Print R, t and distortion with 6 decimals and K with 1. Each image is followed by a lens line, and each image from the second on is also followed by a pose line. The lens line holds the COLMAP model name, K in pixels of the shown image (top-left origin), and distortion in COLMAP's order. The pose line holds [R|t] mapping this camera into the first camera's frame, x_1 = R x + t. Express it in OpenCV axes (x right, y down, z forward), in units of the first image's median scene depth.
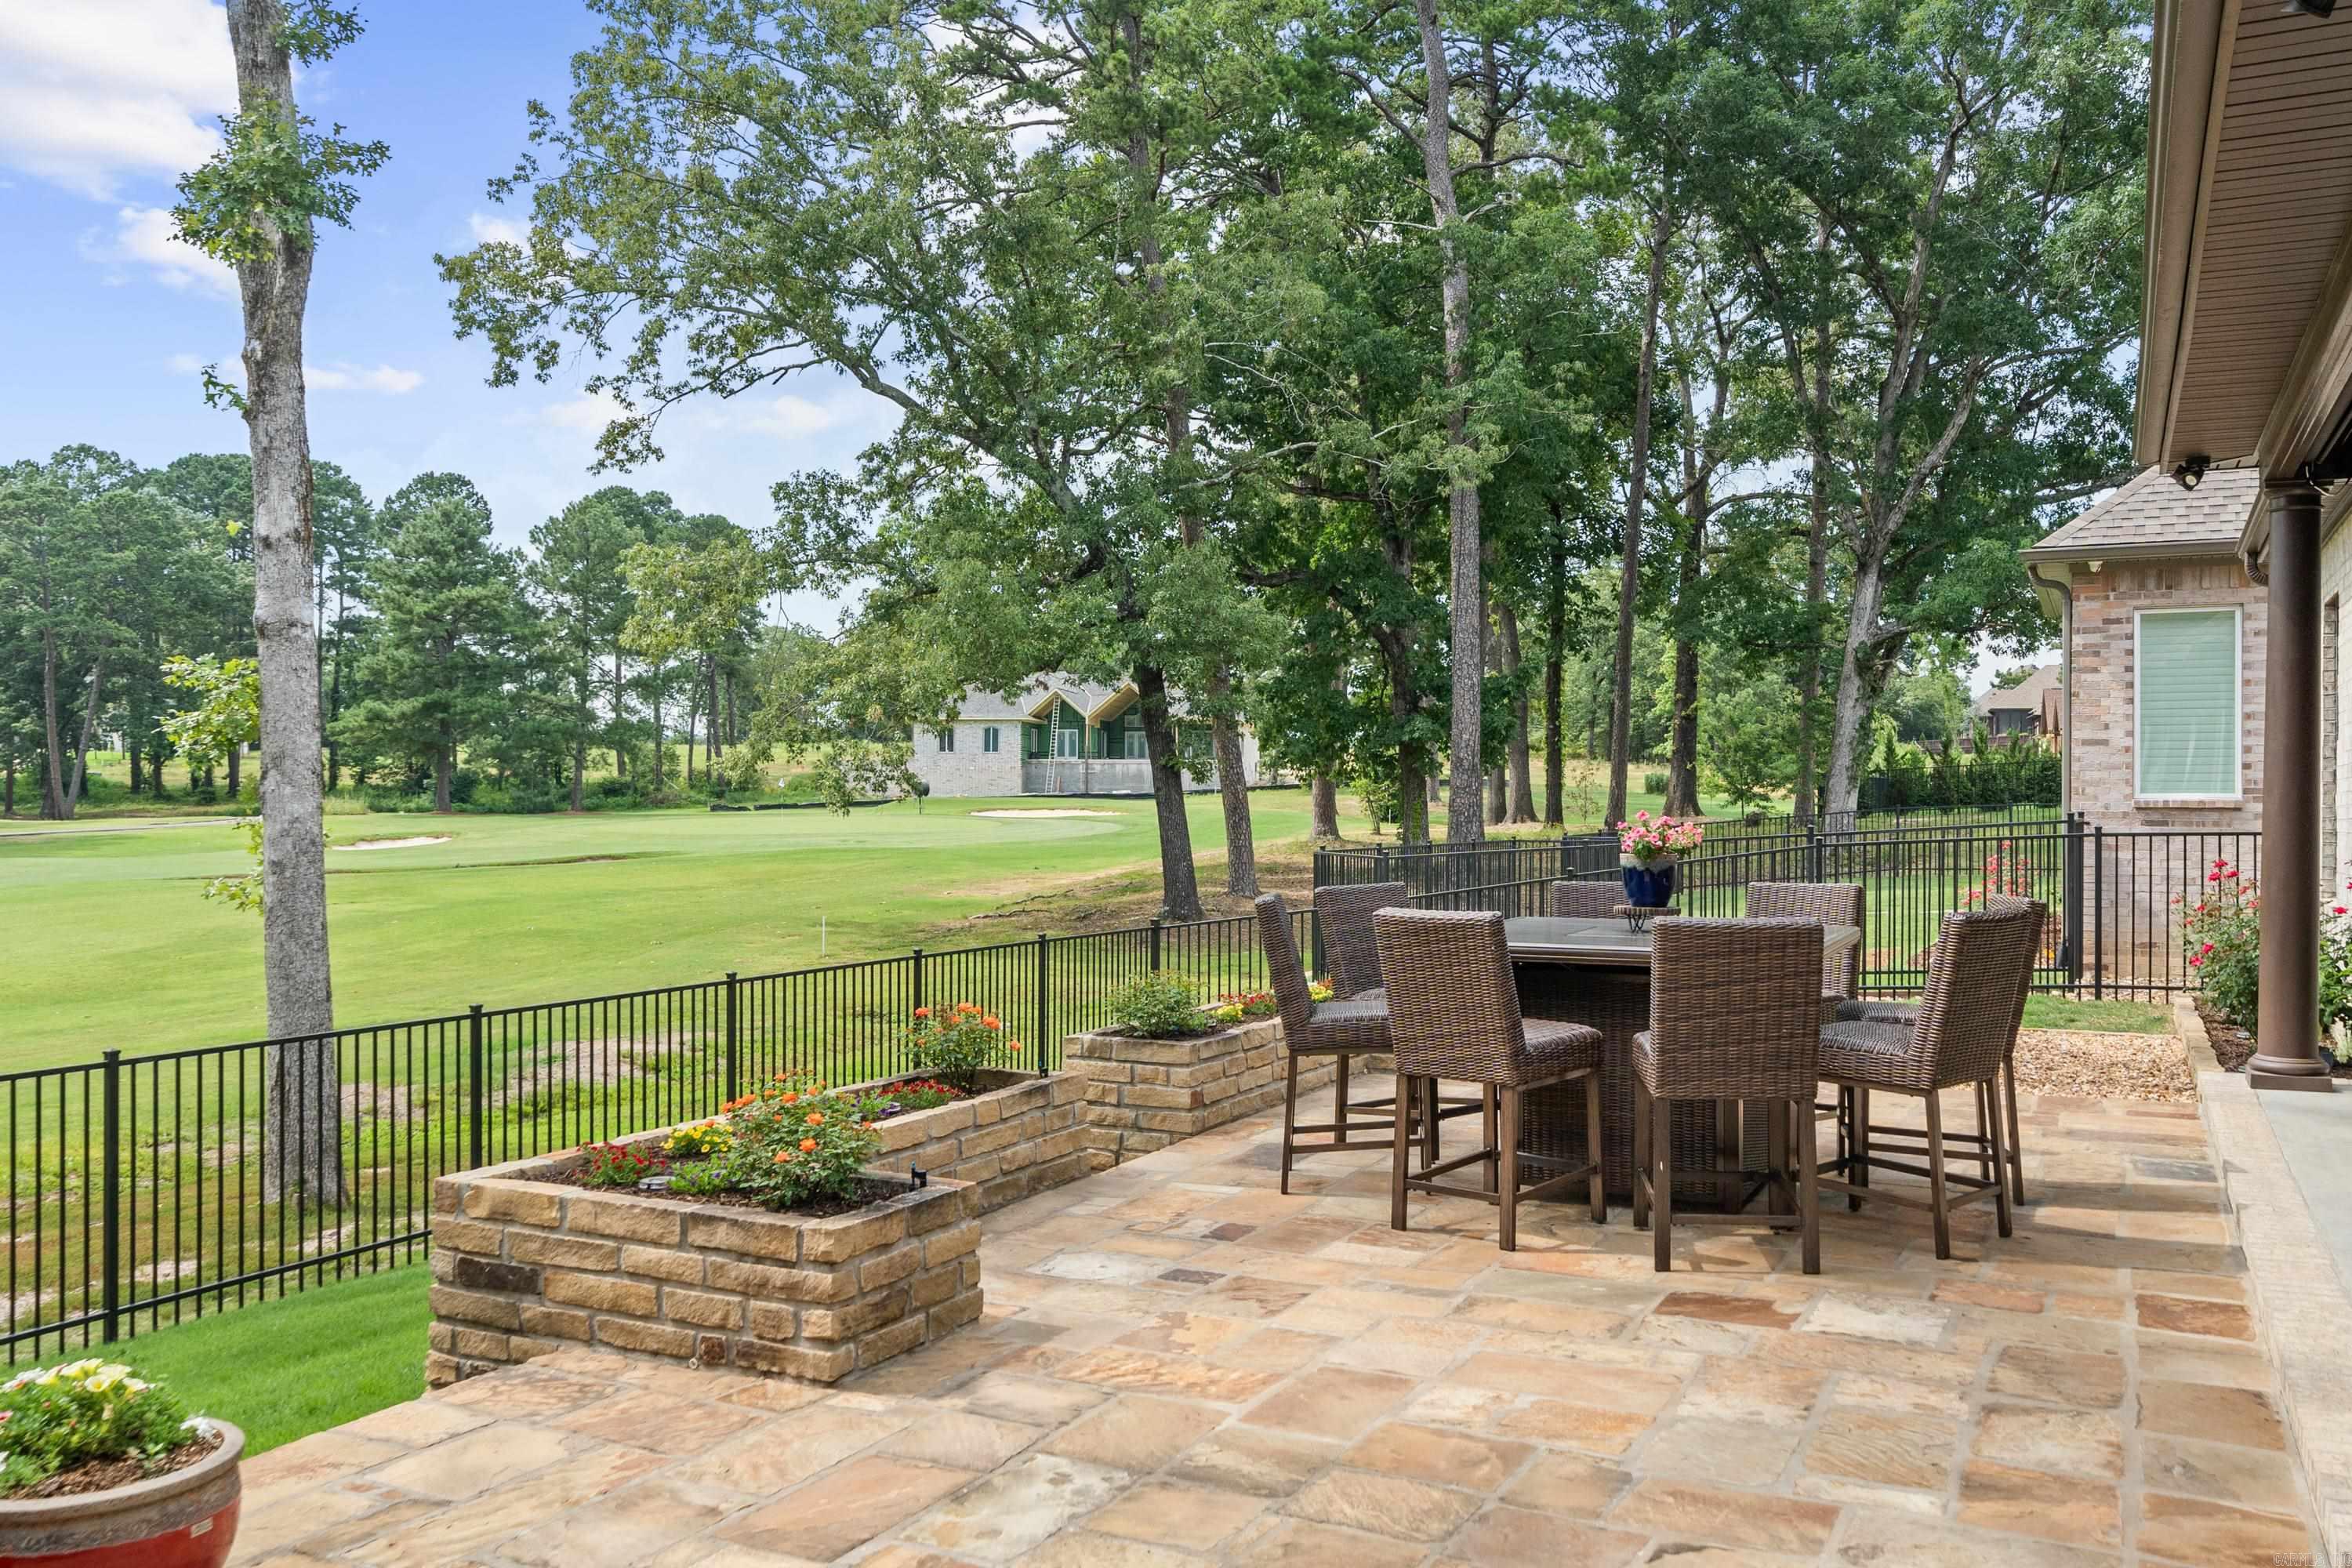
lens RADIAL K [[1844.5, 0, 1175.9], [0, 1844.5, 791.1], [0, 0, 1]] dist [0.029537, -0.000949]
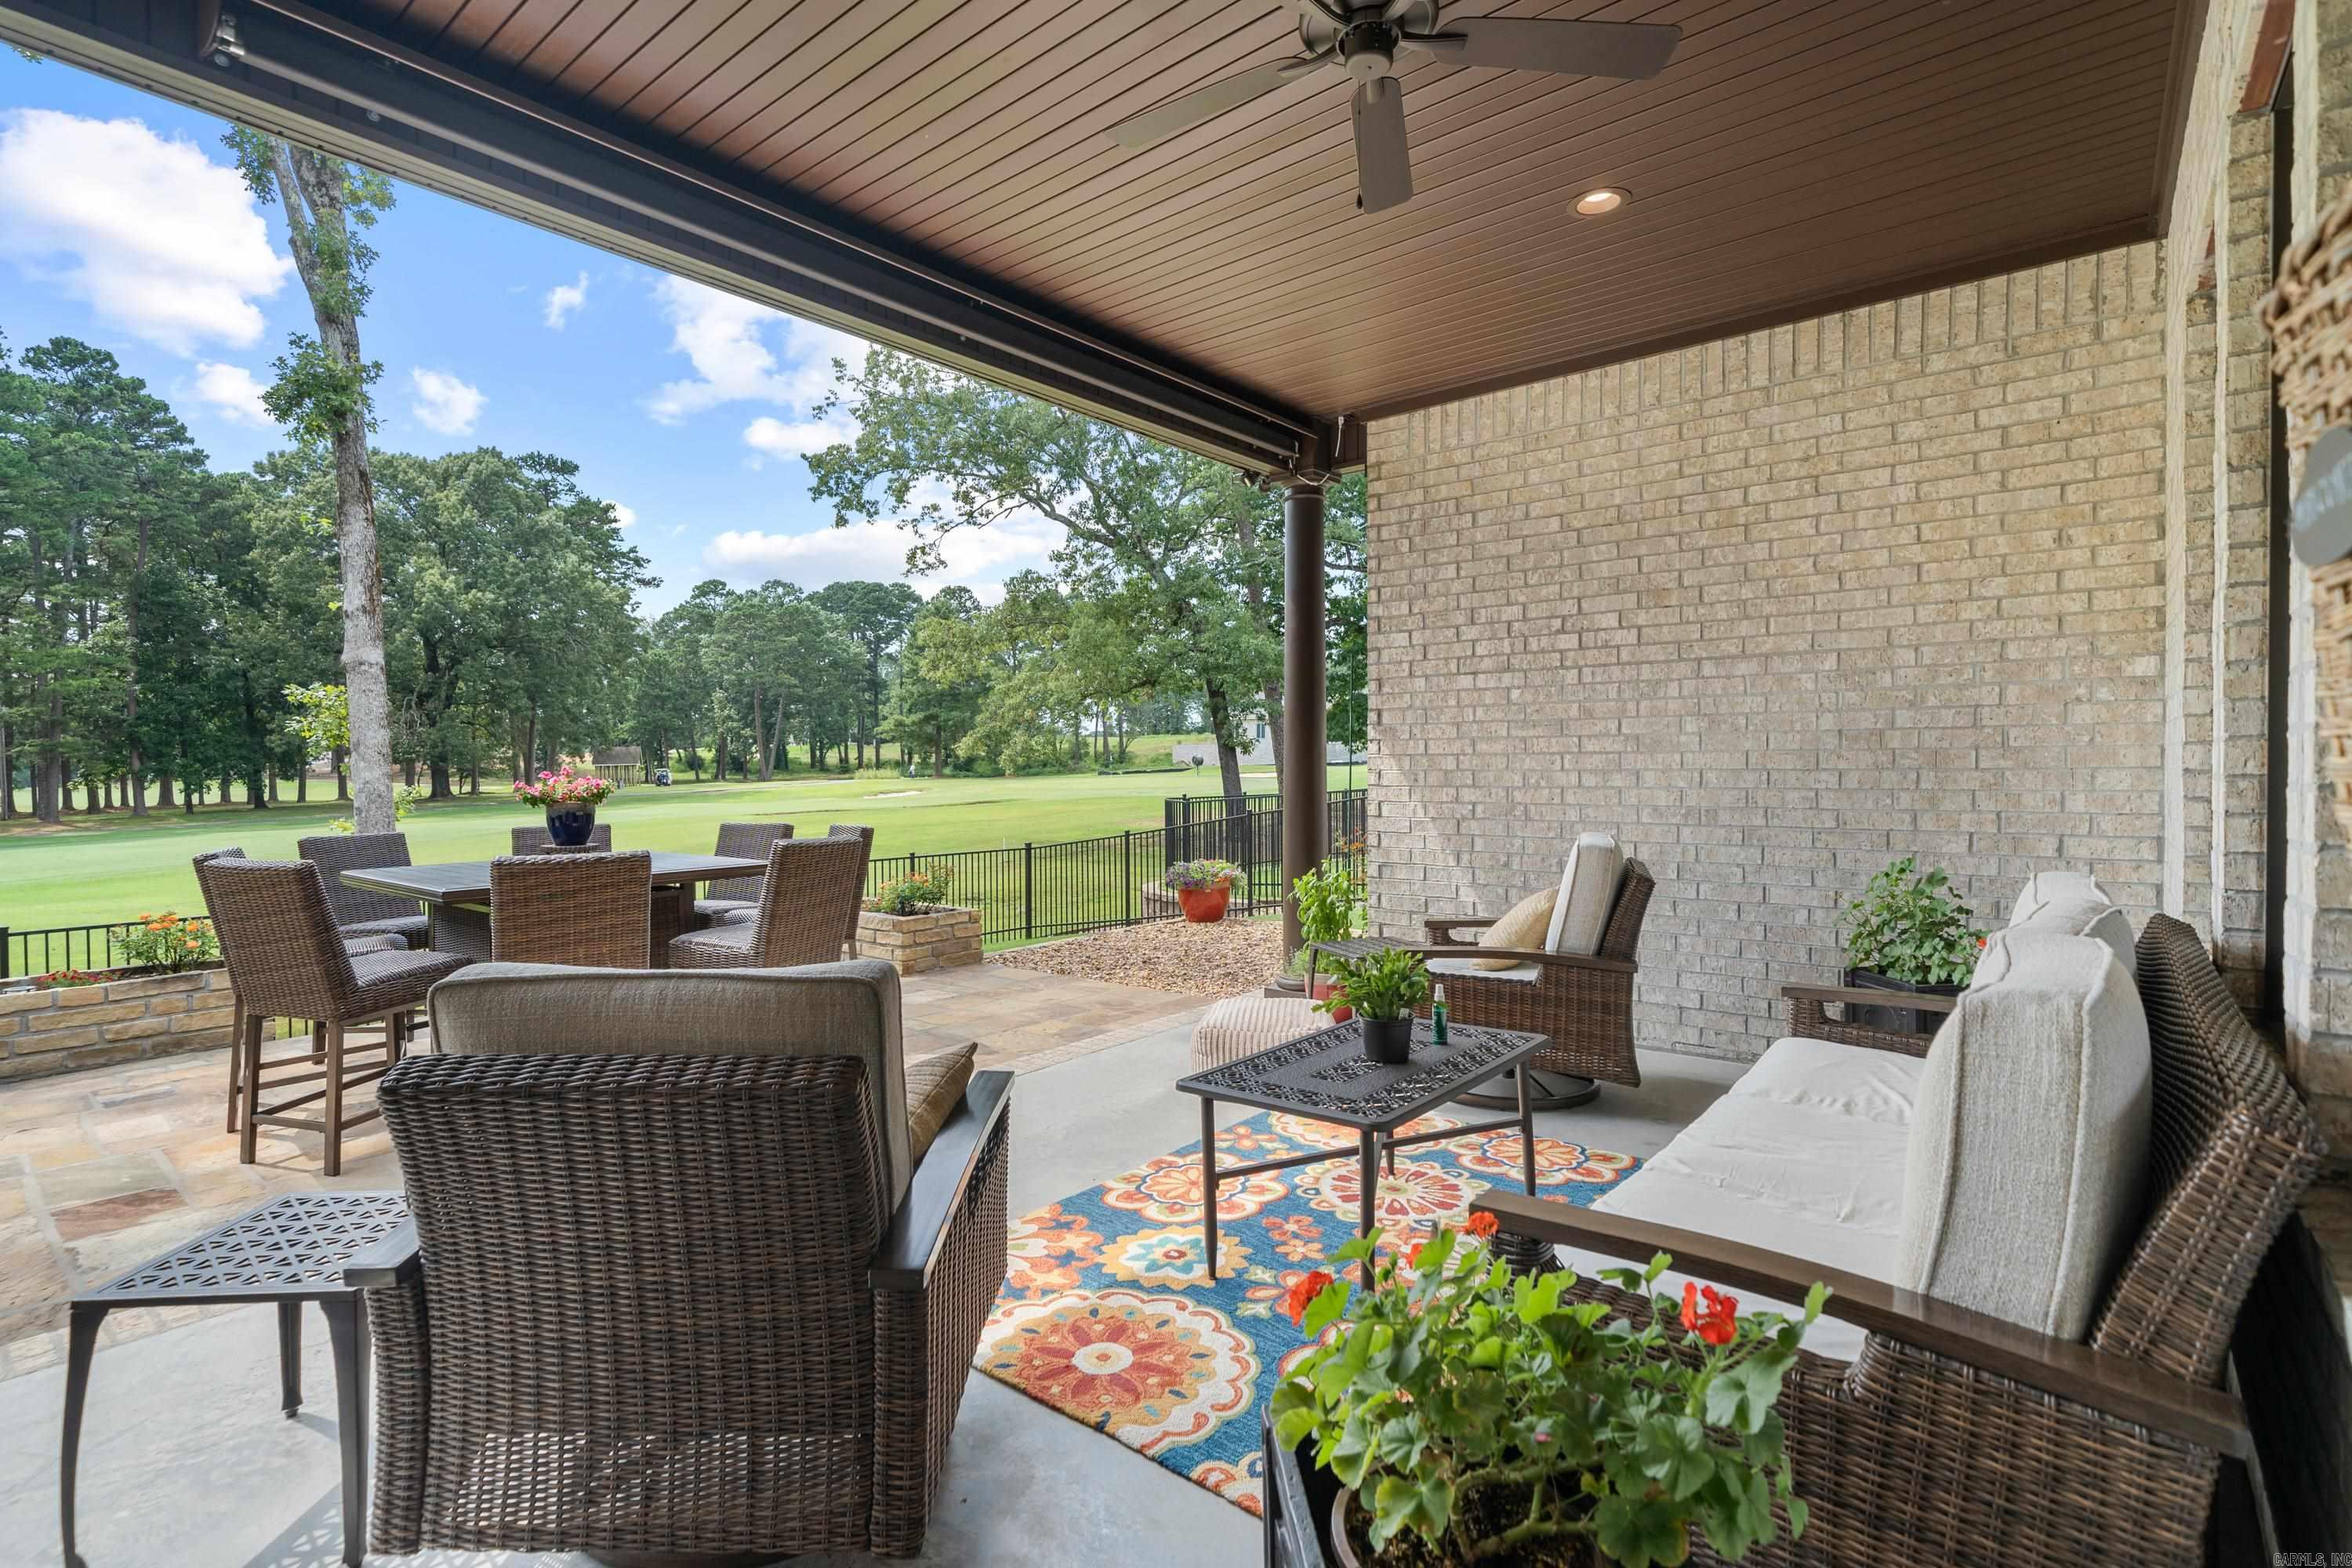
lens RADIAL K [[1096.7, 0, 1176.0], [0, 1096.7, 784.0], [0, 0, 1]] dist [-0.000950, 0.000117]
pose [[0.977556, -0.004977, -0.210616, 0.145274], [0.009143, 0.999781, 0.018809, 0.001633], [0.210476, -0.020312, 0.977388, 0.066628]]
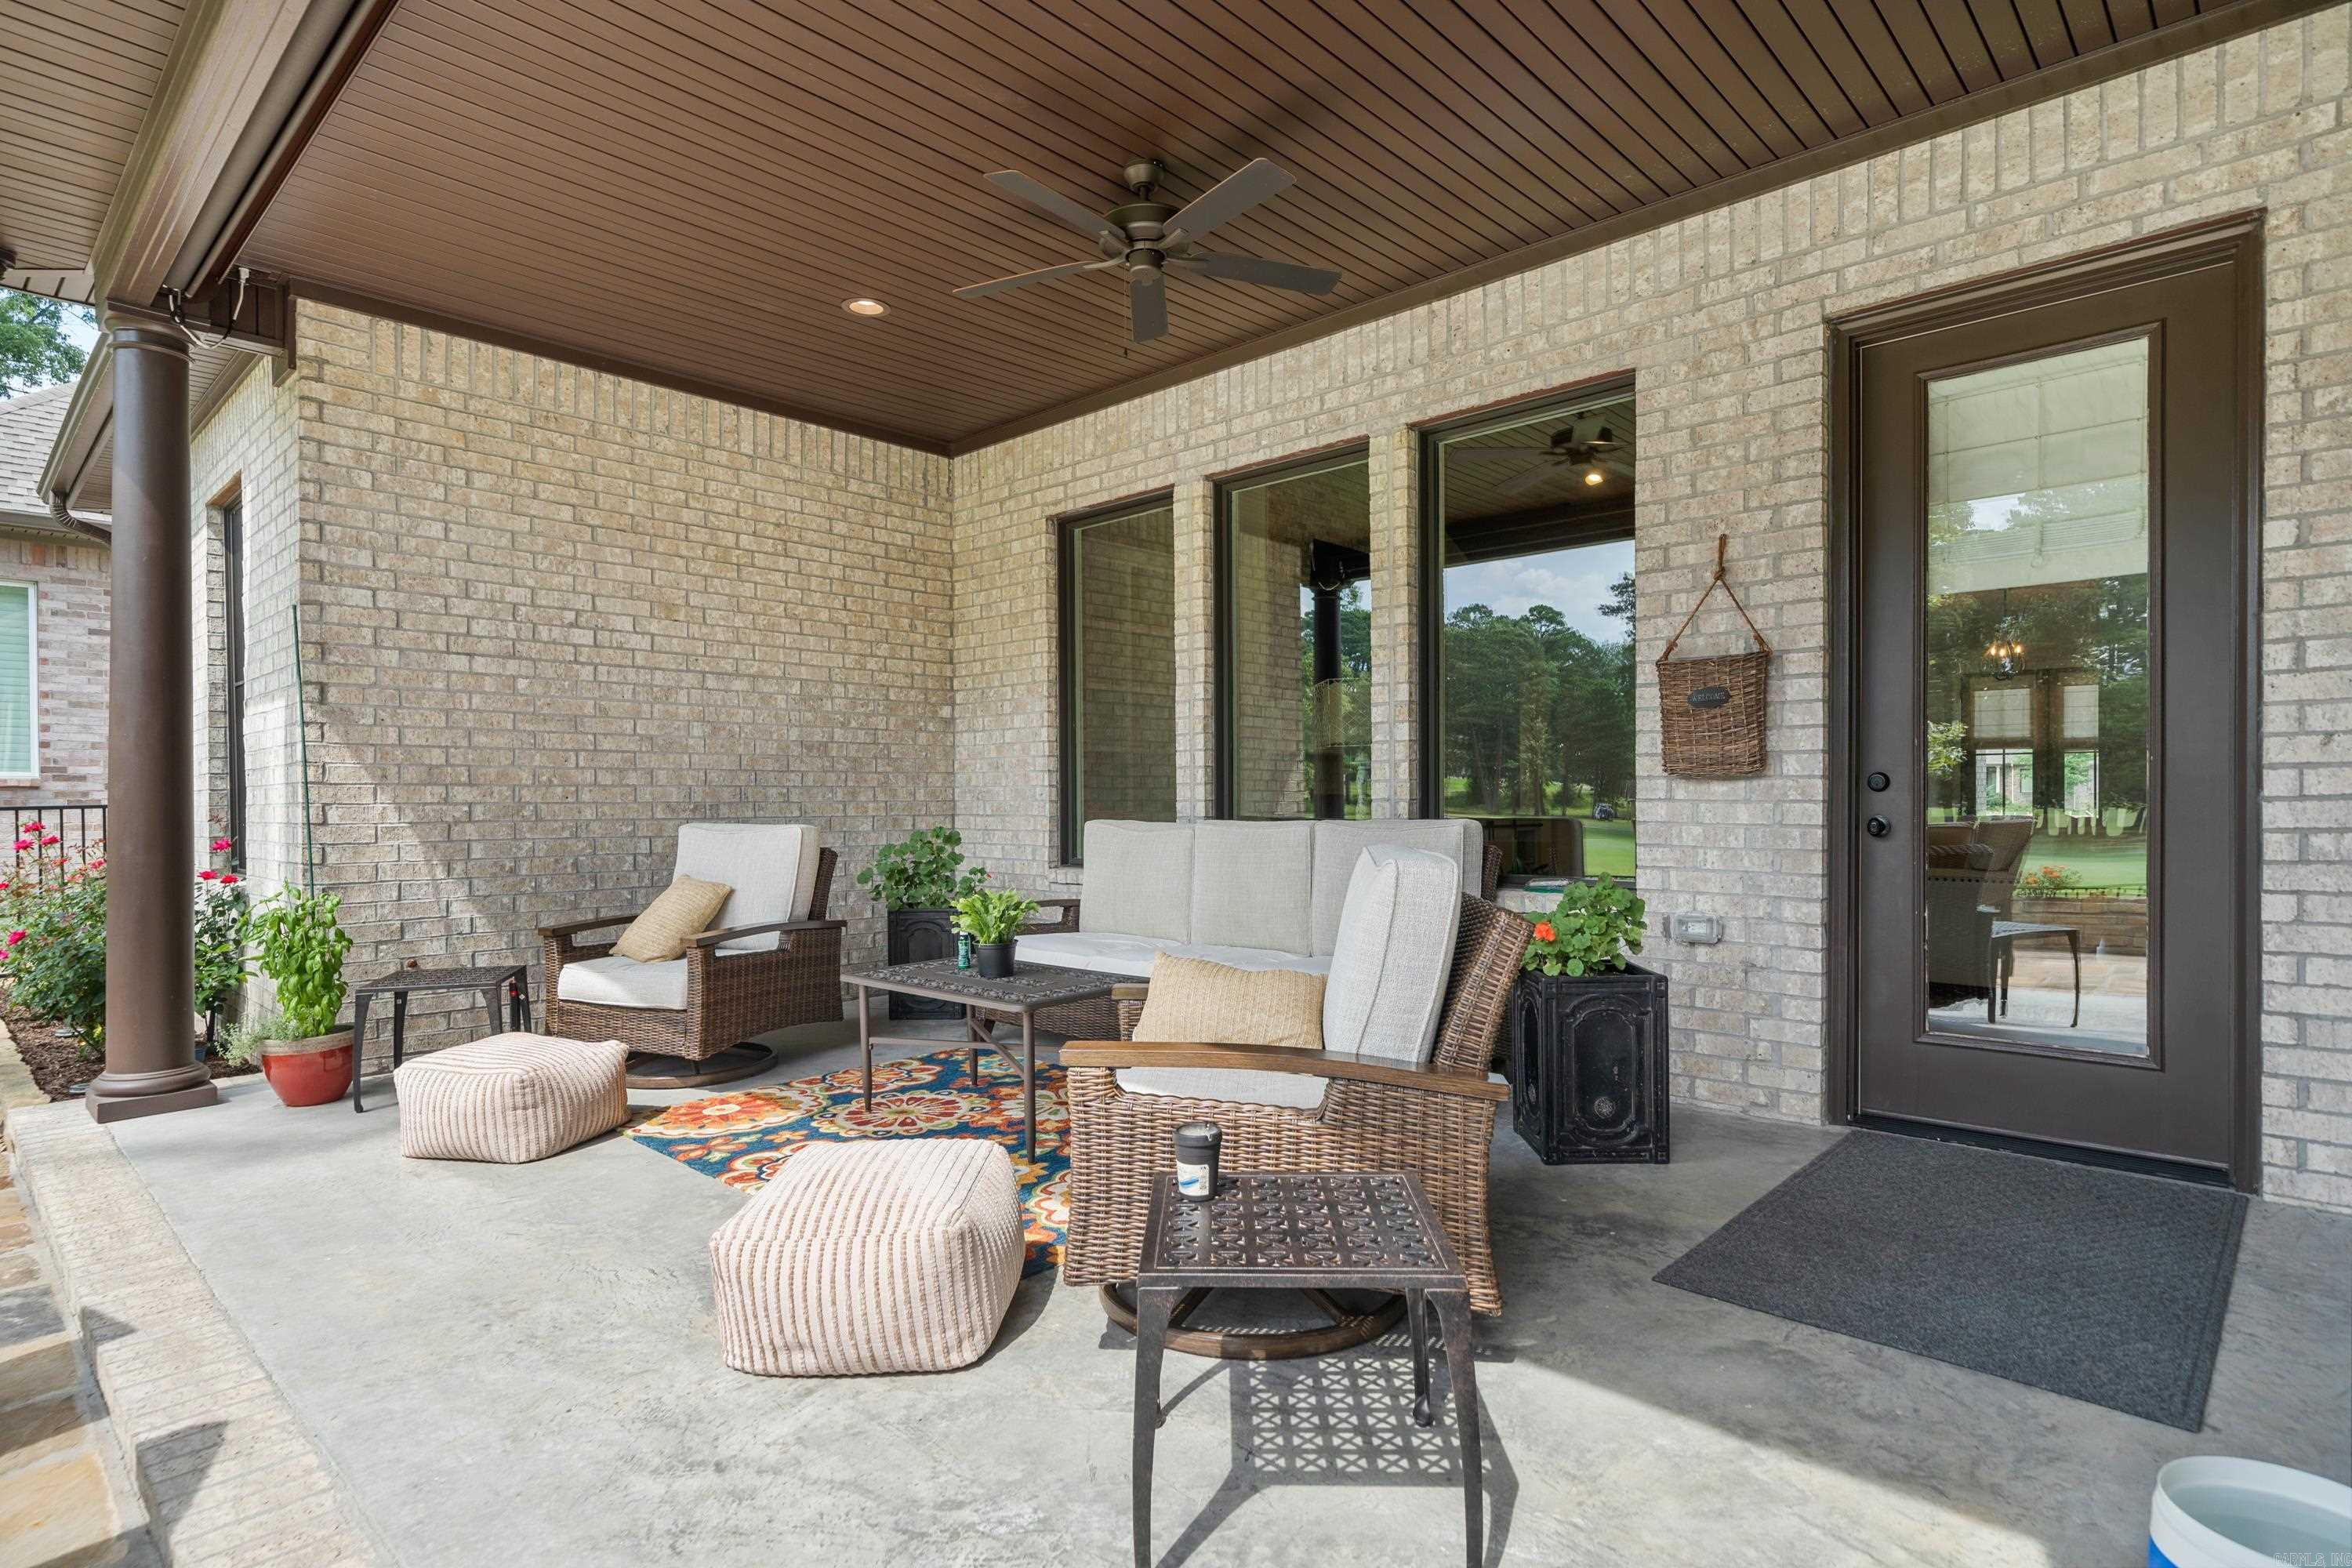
lens RADIAL K [[1203.1, 0, 1175.9], [0, 1203.1, 802.5], [0, 0, 1]] dist [0.003019, 0.000765]
pose [[0.278205, -0.005089, 0.960508, 0.050362], [0.002185, 0.999987, 0.004666, 0.006283], [-0.960519, 0.000800, 0.278212, 0.097625]]
